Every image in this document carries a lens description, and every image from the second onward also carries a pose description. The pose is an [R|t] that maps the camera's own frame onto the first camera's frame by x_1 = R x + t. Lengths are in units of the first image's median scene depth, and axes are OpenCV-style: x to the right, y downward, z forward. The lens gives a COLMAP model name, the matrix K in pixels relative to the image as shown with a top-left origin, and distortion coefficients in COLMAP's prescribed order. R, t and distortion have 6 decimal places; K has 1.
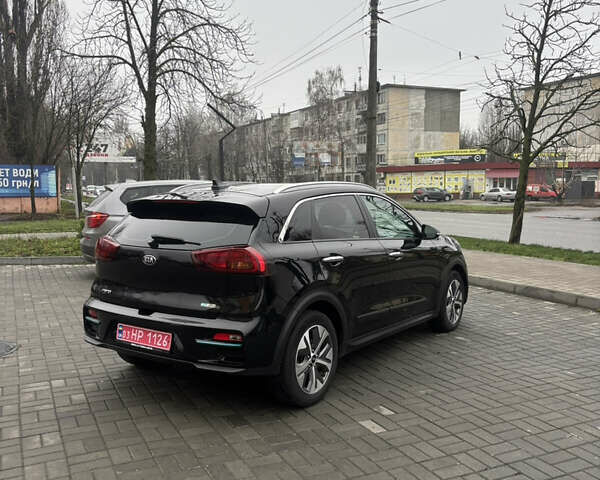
lens RADIAL K [[602.1, 0, 298.0], [0, 602.1, 239.8], [0, 0, 1]] dist [0.019245, 0.000000]
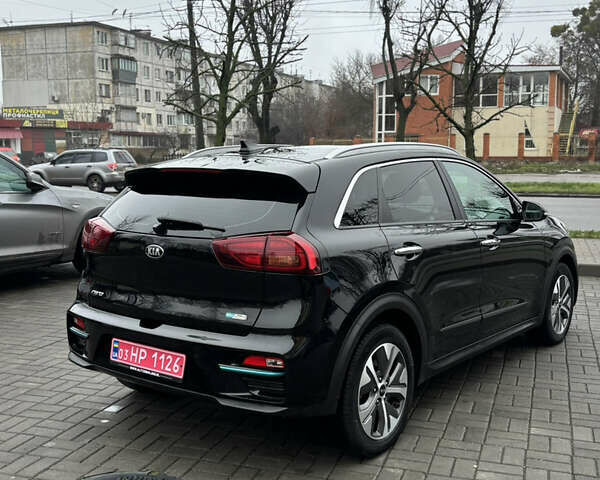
lens RADIAL K [[710.5, 0, 300.7], [0, 710.5, 237.3], [0, 0, 1]] dist [0.064868, 0.000000]
pose [[0.998812, 0.001613, -0.048705, -0.030224], [-0.000263, 0.999616, 0.027710, -0.007452], [0.048731, -0.027664, 0.998429, 0.156608]]
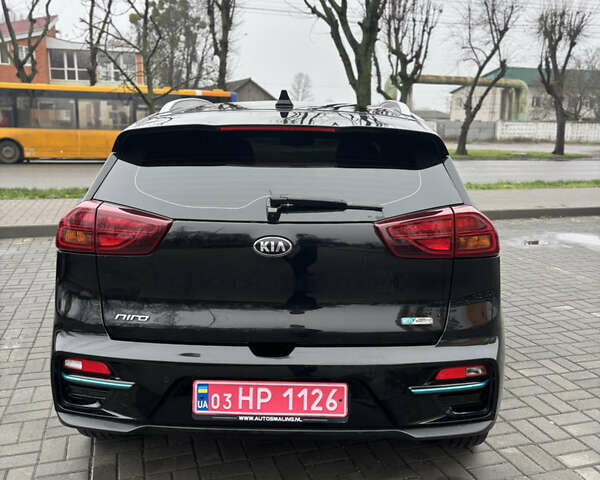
lens RADIAL K [[602.1, 0, 267.6], [0, 602.1, 230.1], [0, 0, 1]] dist [0.019245, 0.000000]
pose [[0.839435, -0.085379, 0.536711, -0.511852], [0.038958, 0.994495, 0.097271, -0.028630], [-0.542061, -0.060744, 0.838141, 0.581205]]
